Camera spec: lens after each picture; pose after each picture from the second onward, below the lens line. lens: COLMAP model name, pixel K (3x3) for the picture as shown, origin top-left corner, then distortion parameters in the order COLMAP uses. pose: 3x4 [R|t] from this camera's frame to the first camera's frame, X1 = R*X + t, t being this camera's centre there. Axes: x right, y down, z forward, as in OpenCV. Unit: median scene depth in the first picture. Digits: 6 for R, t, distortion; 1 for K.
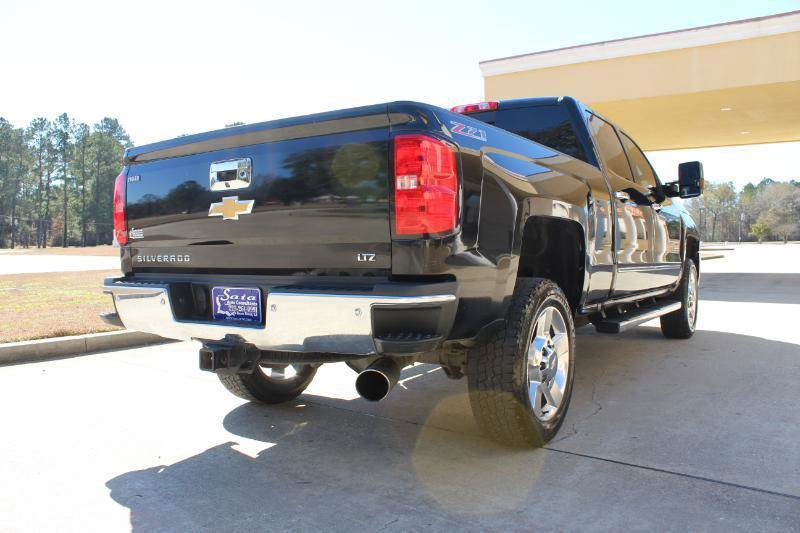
lens RADIAL K [[660.9, 0, 396.2], [0, 660.9, 260.3], [0, 0, 1]] dist [-0.172449, 0.149738]
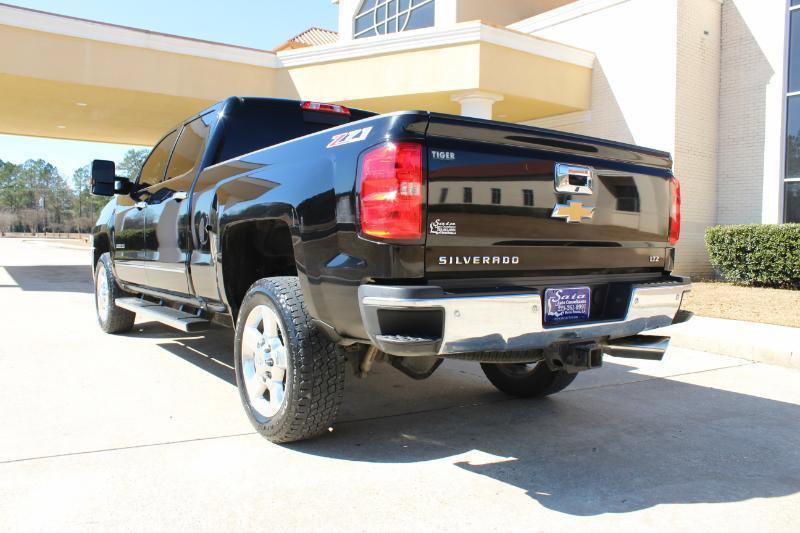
lens RADIAL K [[660.9, 0, 396.2], [0, 660.9, 260.3], [0, 0, 1]] dist [-0.172449, 0.149738]
pose [[0.360502, -0.008909, 0.932716, -1.154427], [-0.003696, 0.999933, 0.010980, -0.011142], [-0.932751, -0.007405, 0.360445, 0.774044]]
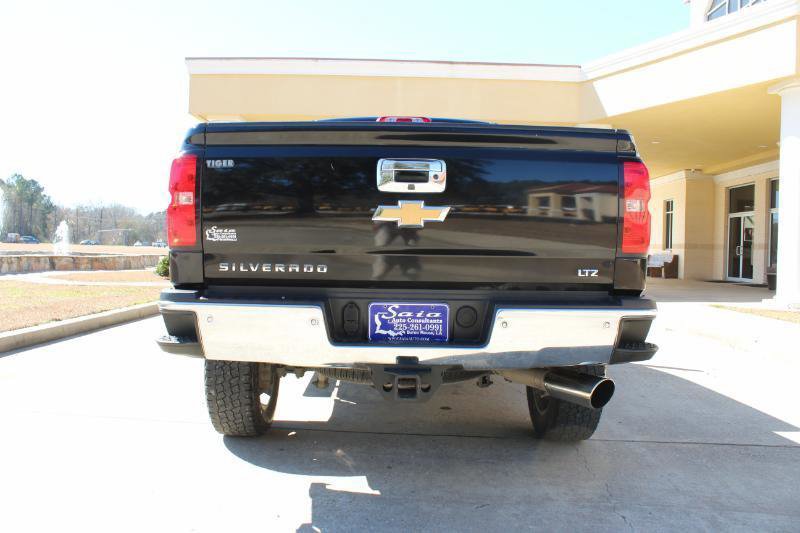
lens RADIAL K [[660.9, 0, 396.2], [0, 660.9, 260.3], [0, 0, 1]] dist [-0.172449, 0.149738]
pose [[0.830636, 0.022603, 0.556356, -0.665852], [-0.018159, 0.999744, -0.013506, -0.003767], [-0.556519, 0.001116, 0.830834, 0.235154]]
